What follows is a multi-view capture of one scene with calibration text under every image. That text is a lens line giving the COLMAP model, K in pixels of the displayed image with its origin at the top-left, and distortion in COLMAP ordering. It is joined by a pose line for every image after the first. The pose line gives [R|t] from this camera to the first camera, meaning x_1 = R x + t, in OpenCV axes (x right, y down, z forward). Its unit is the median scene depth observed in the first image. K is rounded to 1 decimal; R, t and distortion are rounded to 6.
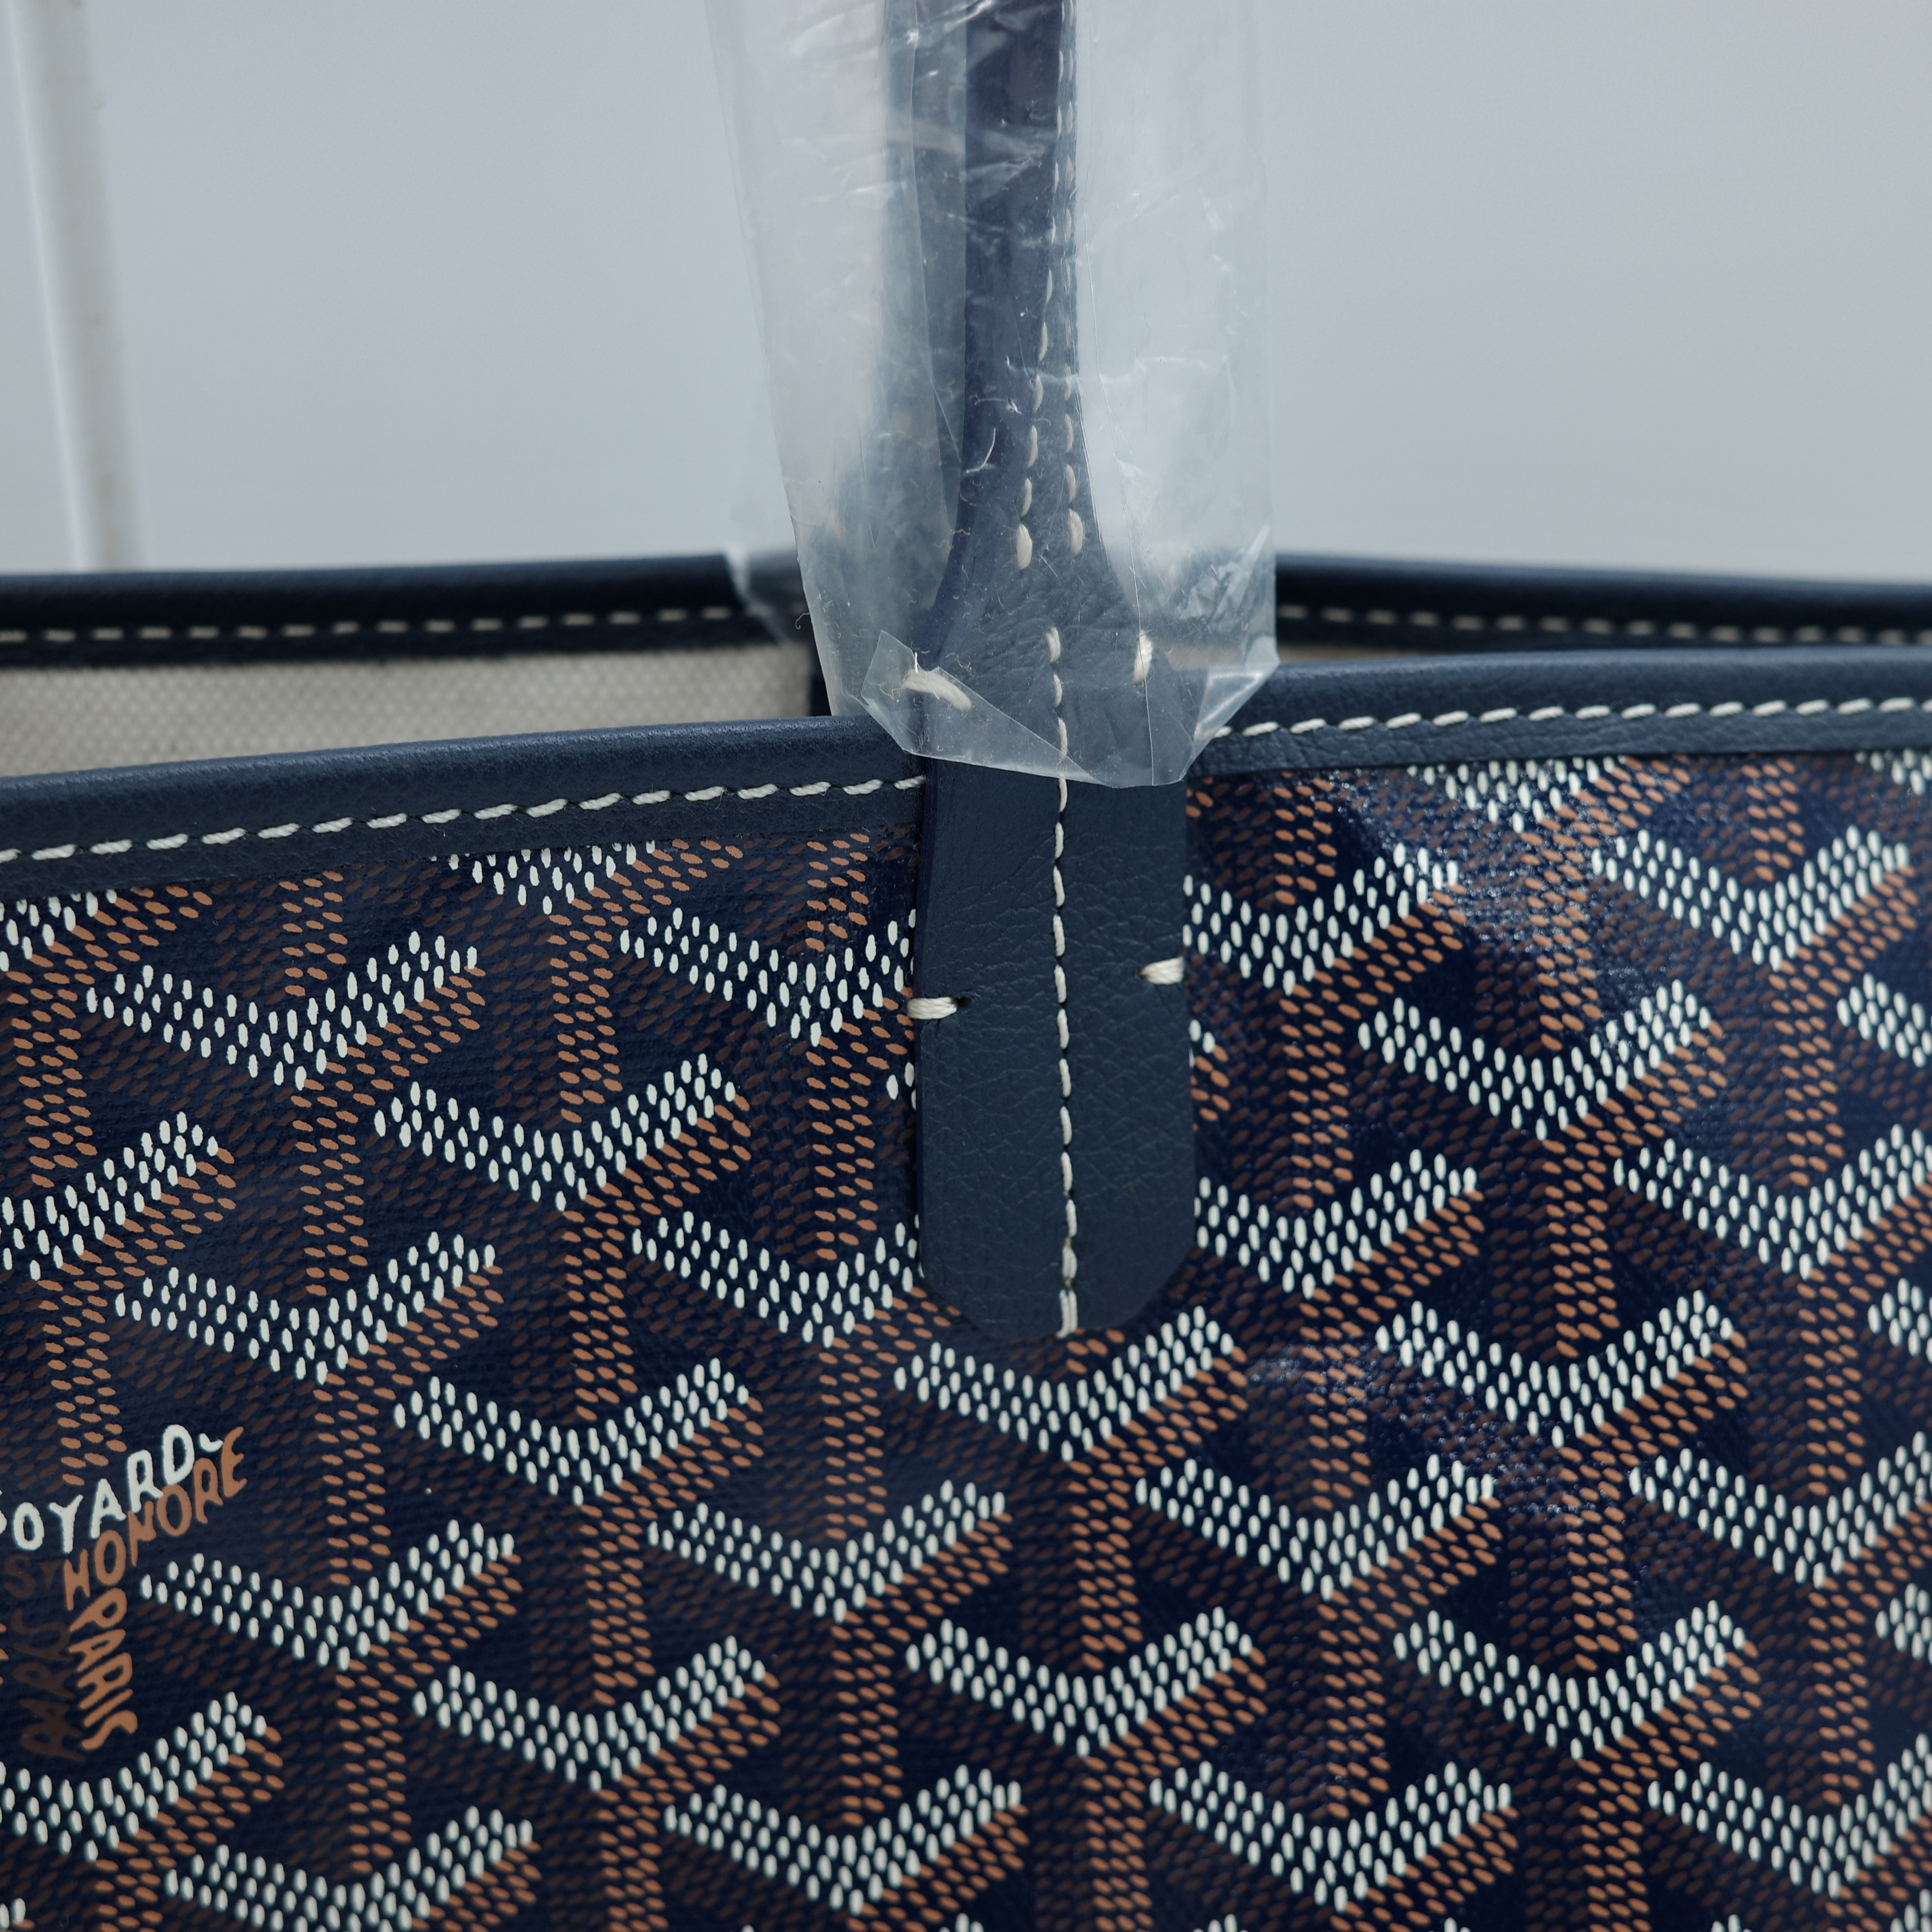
lens RADIAL K [[3605.4, 0, 965.3], [0, 3605.4, 967.4], [0, 0, 1]] dist [0.071482, 0.000000]
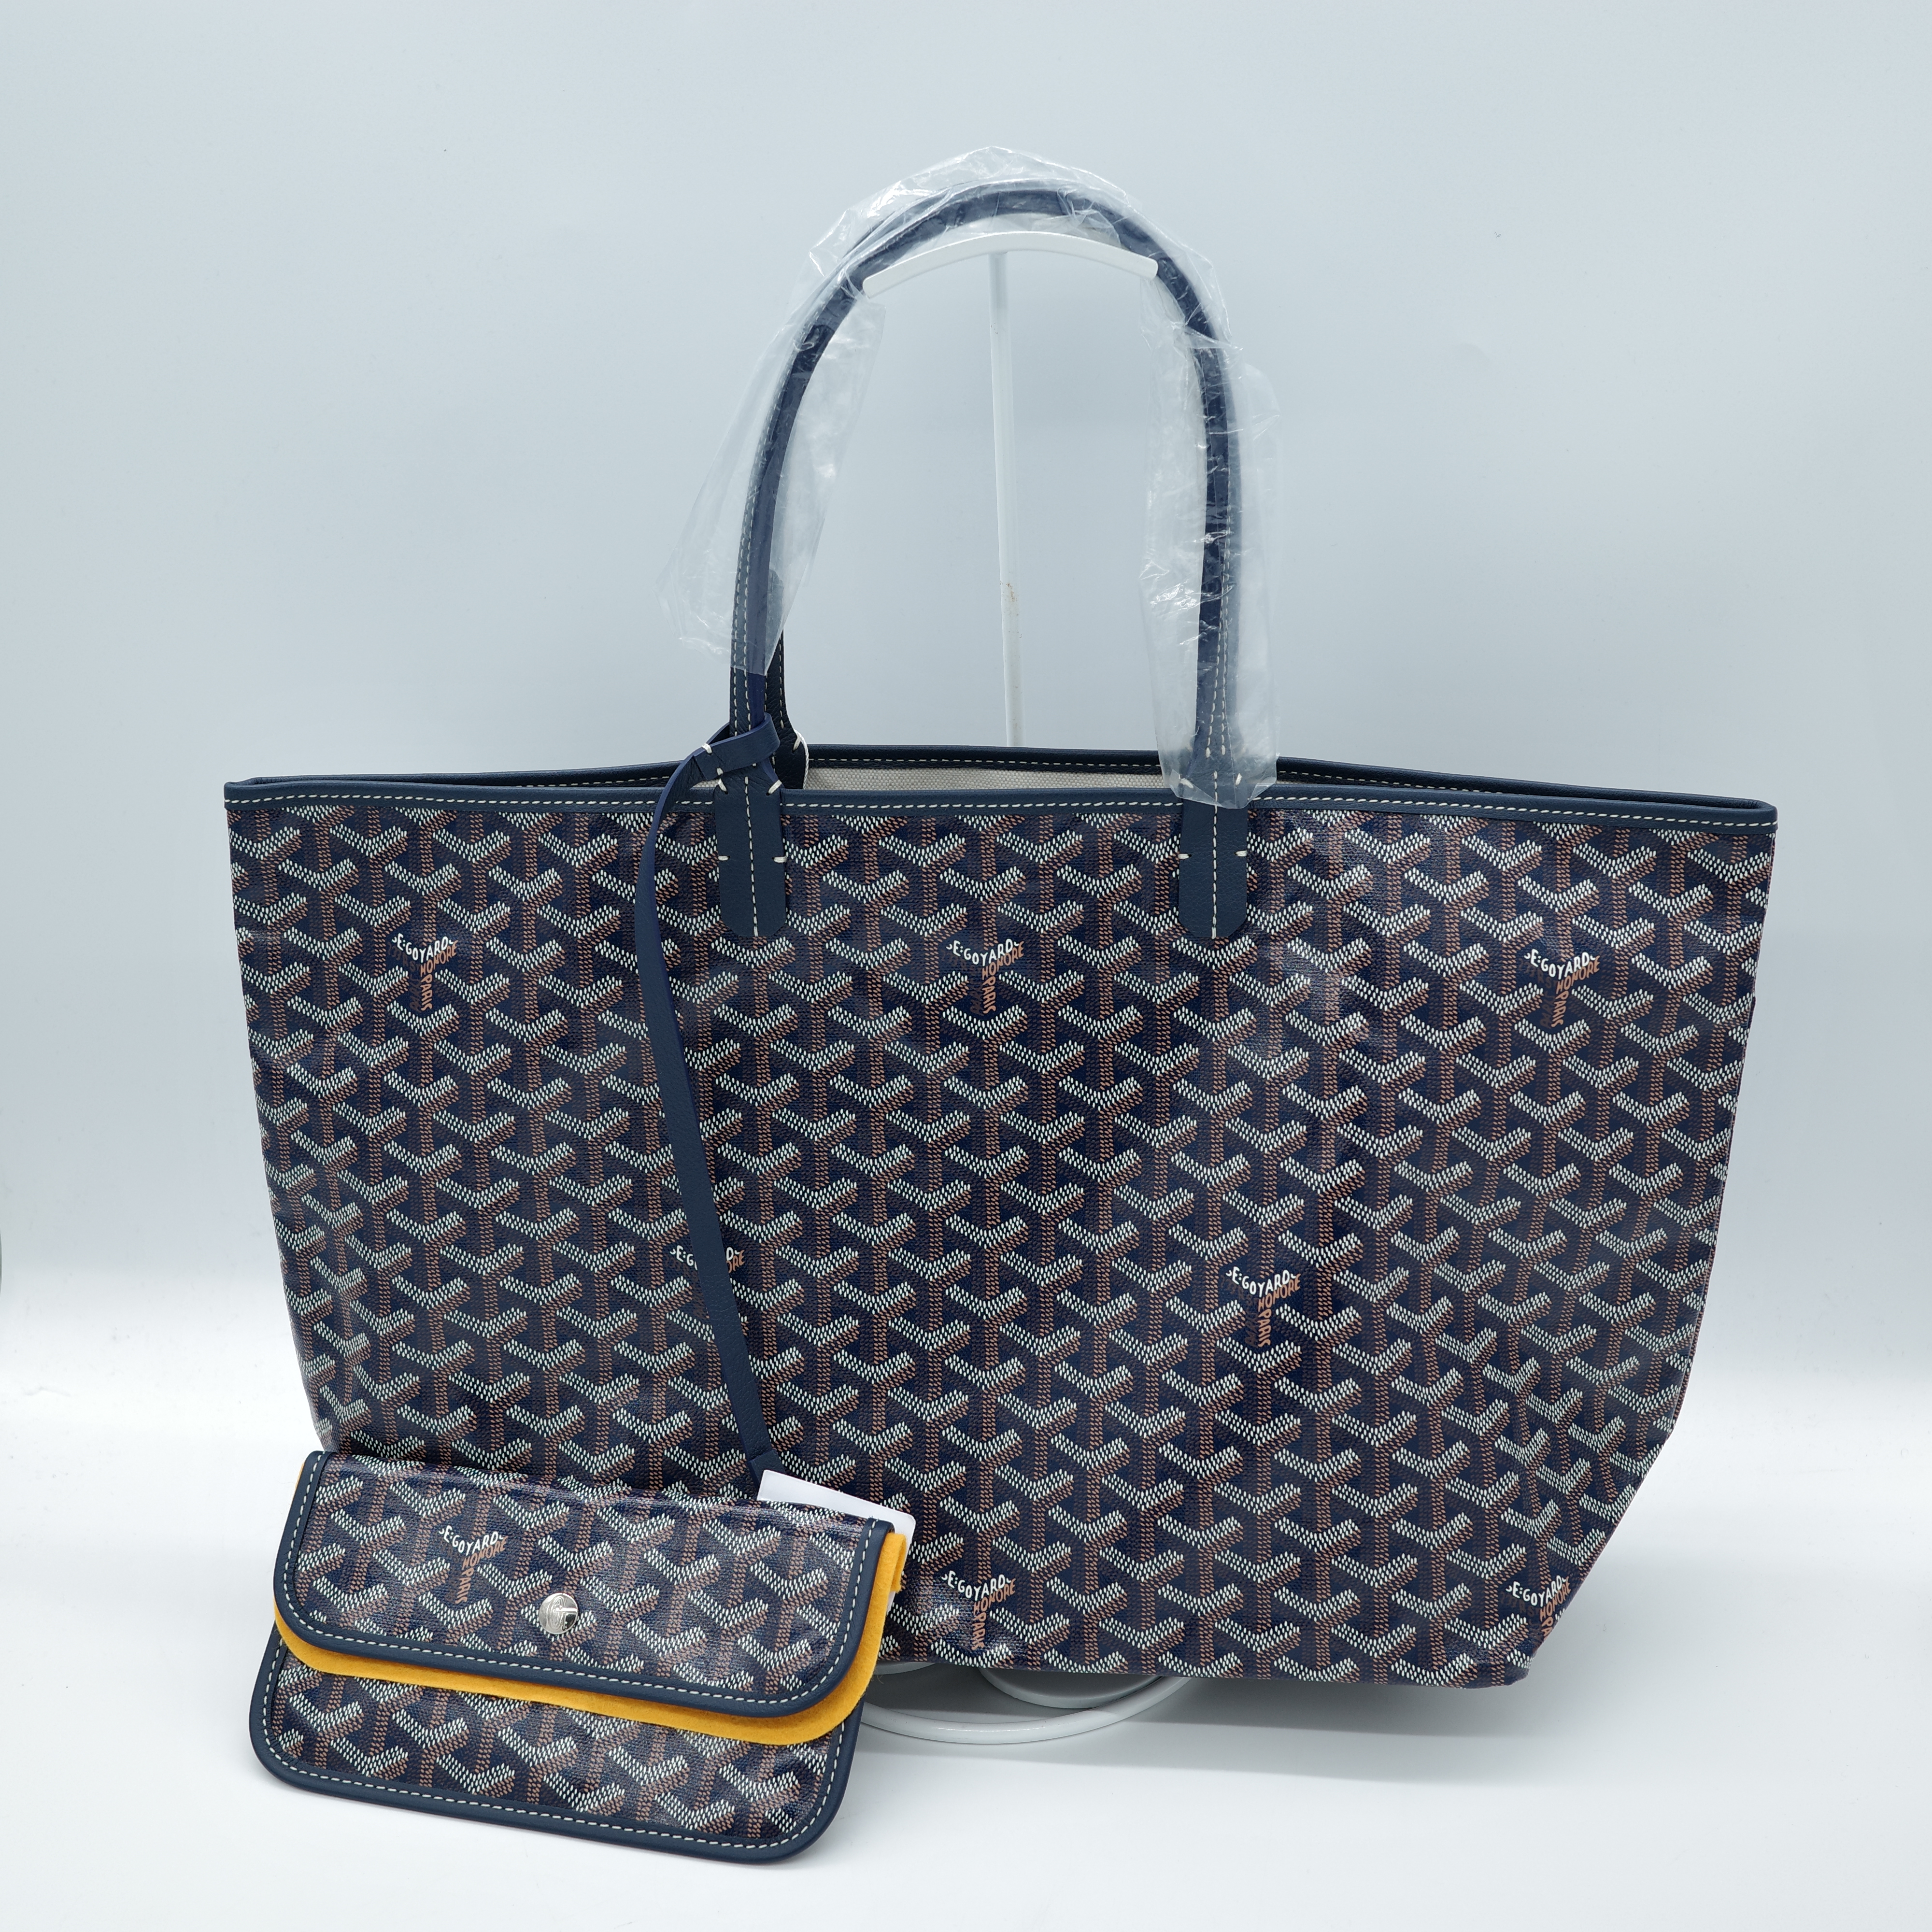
lens RADIAL K [[3861.4, 0, 969.6], [0, 3861.4, 965.5], [0, 0, 1]] dist [0.065844, 0.000000]
pose [[0.958789, 0.071139, -0.275069, 1.015282], [-0.086018, 0.995391, -0.042397, 0.355048], [0.270785, 0.064310, 0.960489, -3.473431]]
